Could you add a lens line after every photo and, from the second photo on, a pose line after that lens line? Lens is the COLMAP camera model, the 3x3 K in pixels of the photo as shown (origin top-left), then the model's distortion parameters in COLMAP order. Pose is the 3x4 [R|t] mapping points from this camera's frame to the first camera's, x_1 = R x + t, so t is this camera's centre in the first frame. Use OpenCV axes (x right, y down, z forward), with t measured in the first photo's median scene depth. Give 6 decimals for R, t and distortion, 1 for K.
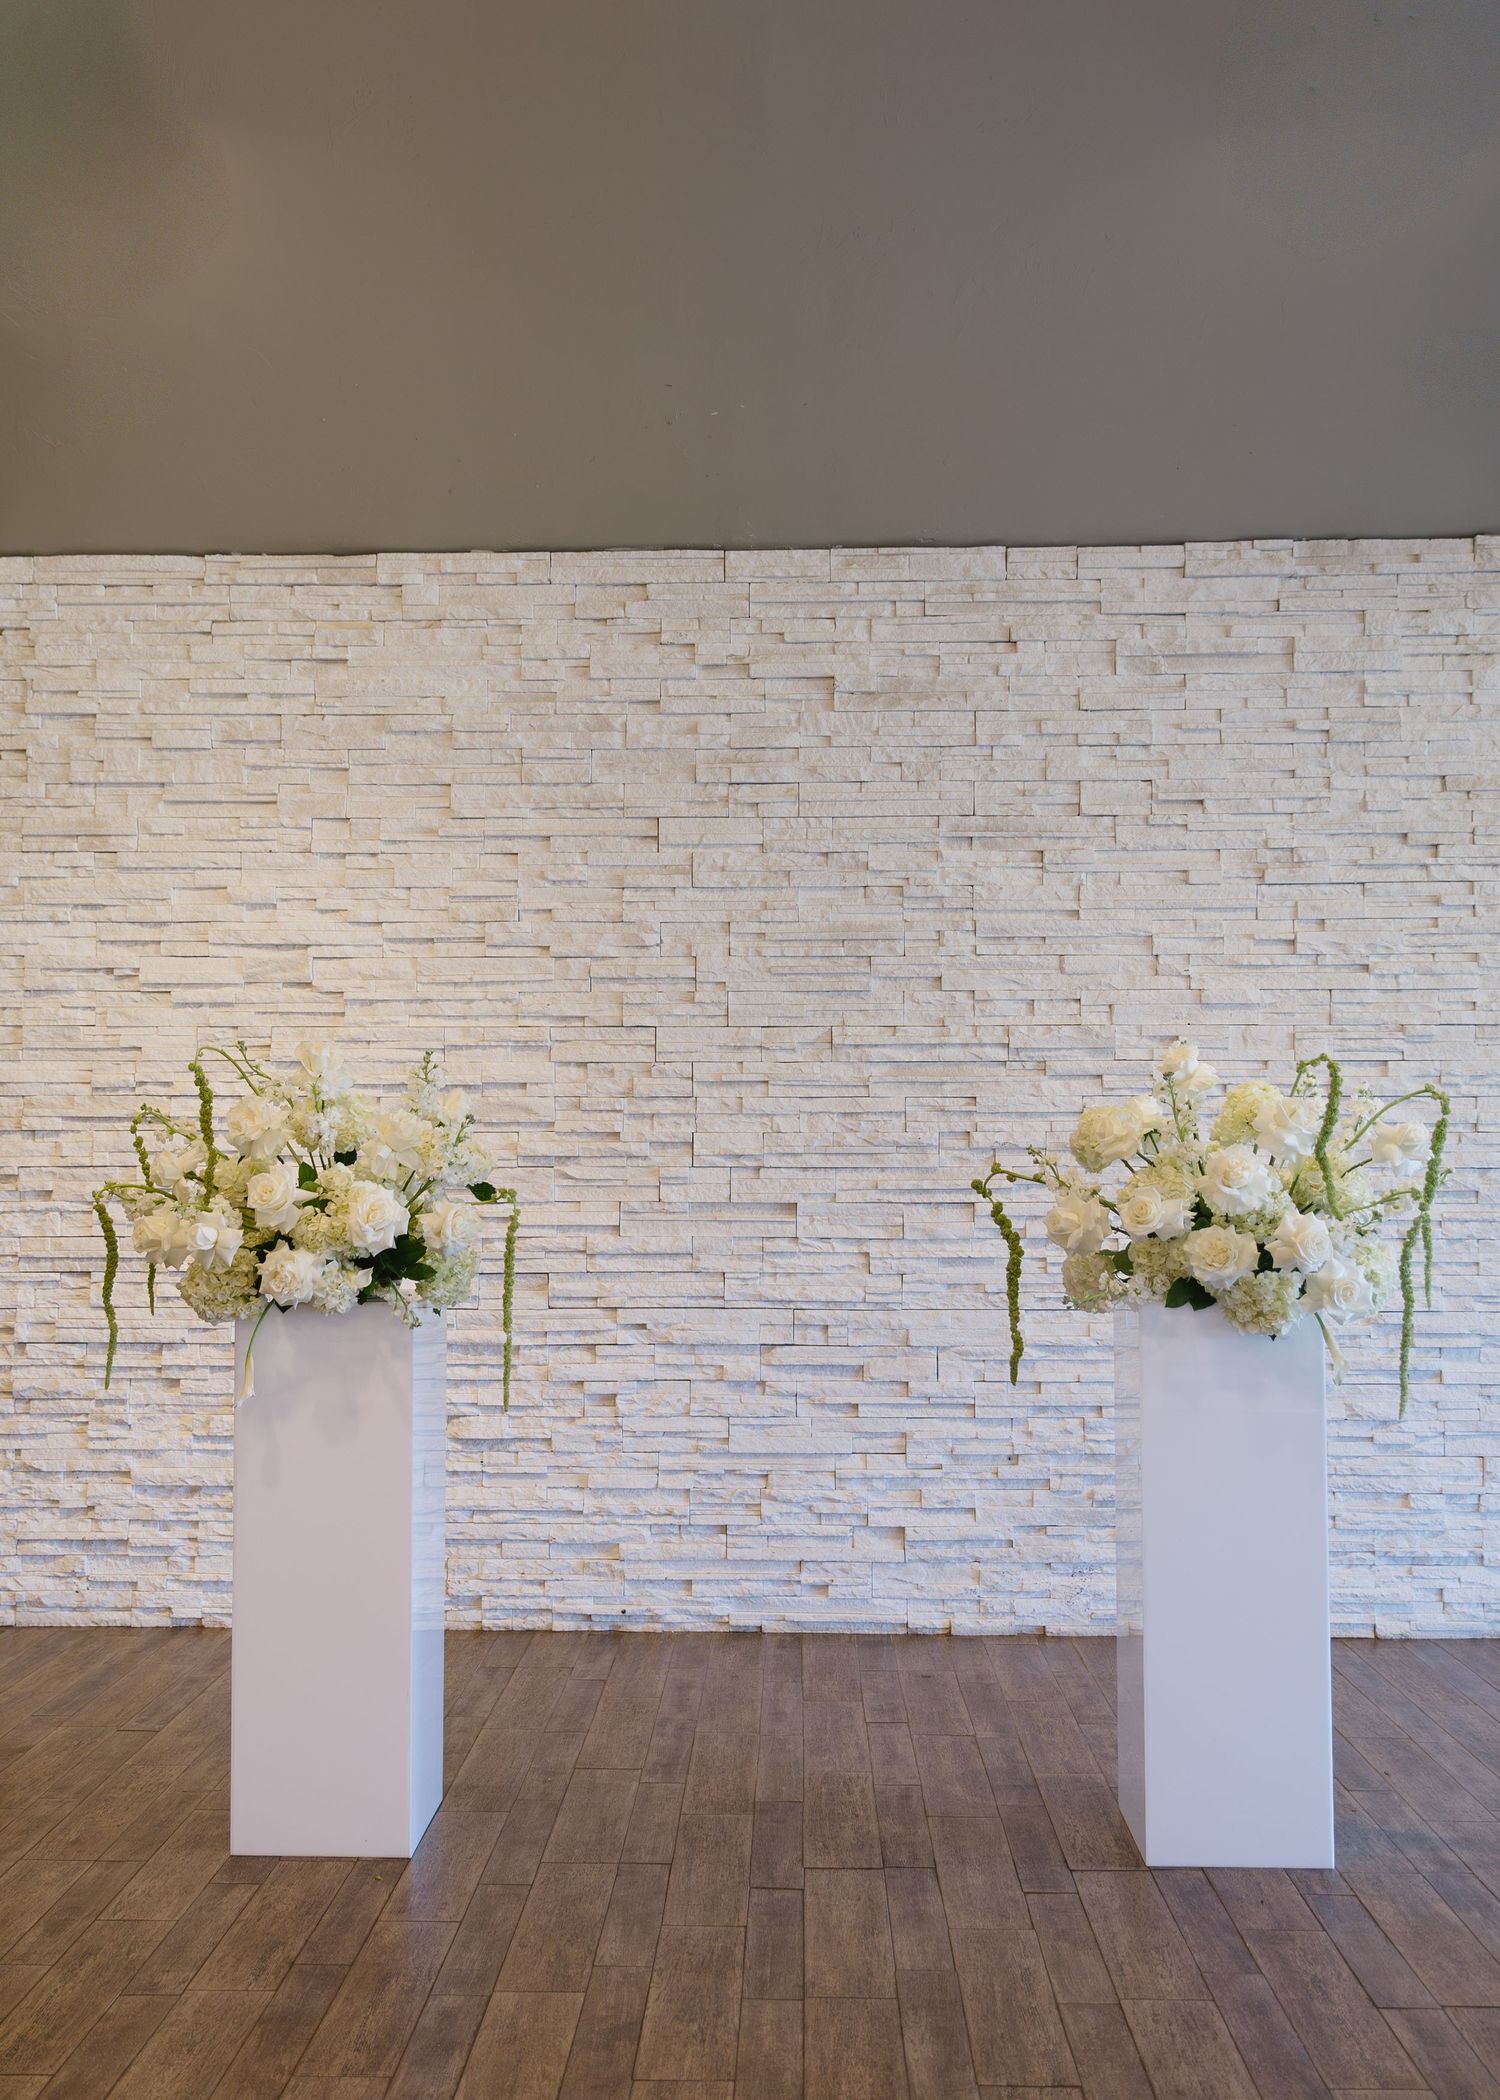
lens RADIAL K [[1743.5, 0, 747.8], [0, 1743.5, 1052.5], [0, 0, 1]] dist [0.002041, 0.000173]
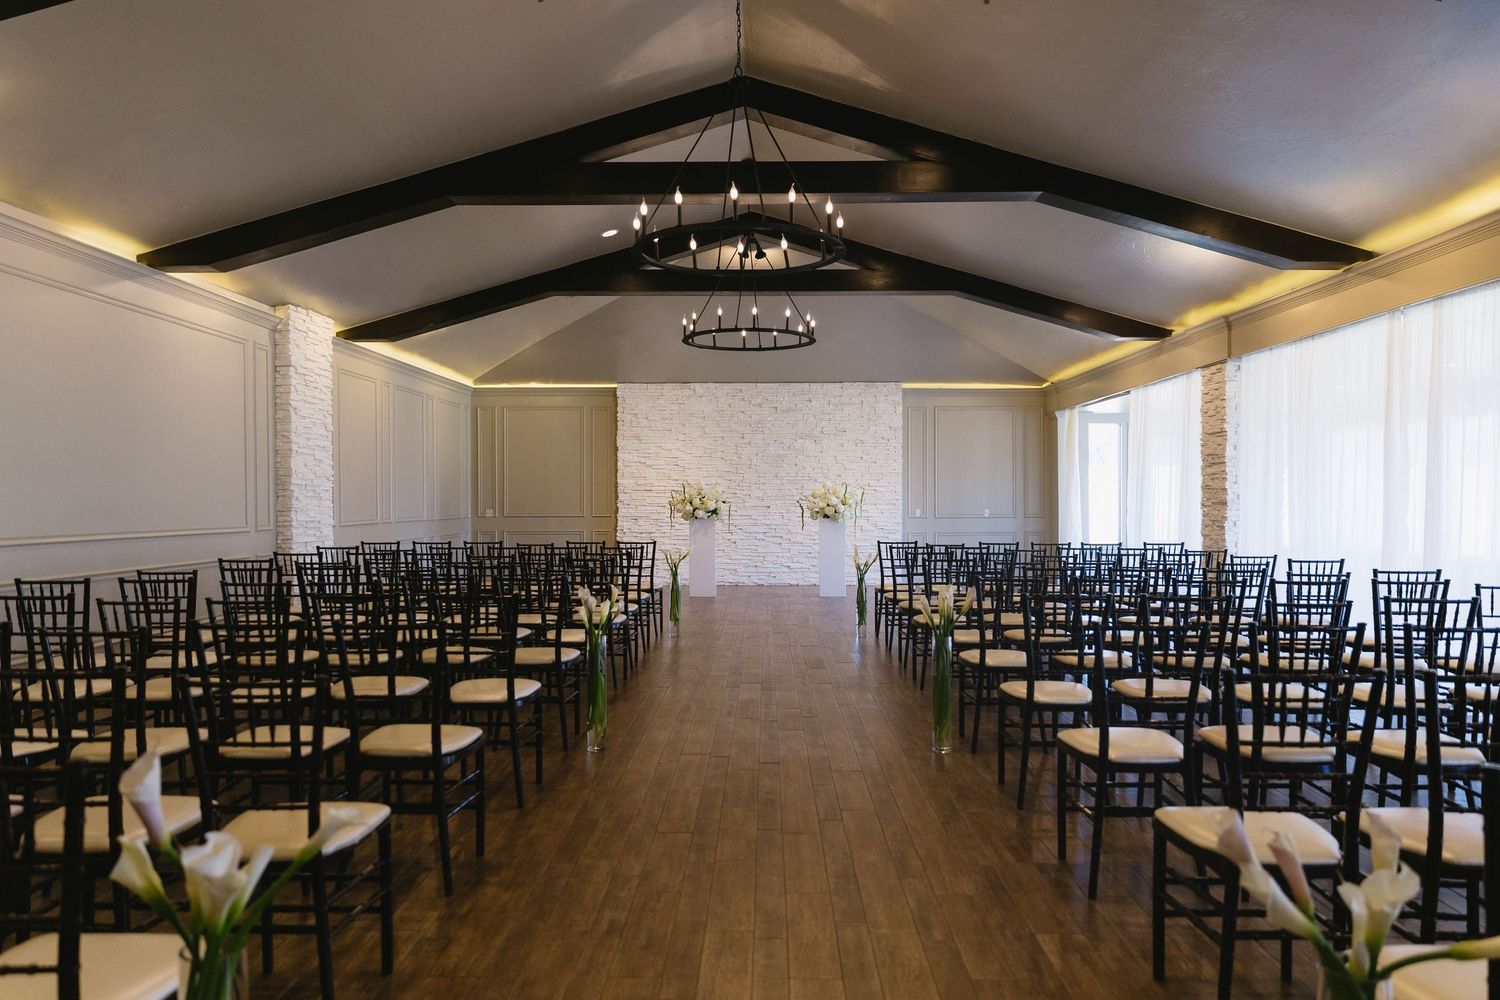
lens RADIAL K [[1006.8, 0, 750.6], [0, 1006.8, 501.6], [0, 0, 1]] dist [0.000235, 0.001540]
pose [[0.999918, -0.000454, 0.012831, -0.070952], [-0.000318, 0.998189, 0.060150, -0.113777], [-0.012835, -0.060150, 0.998107, -2.093301]]
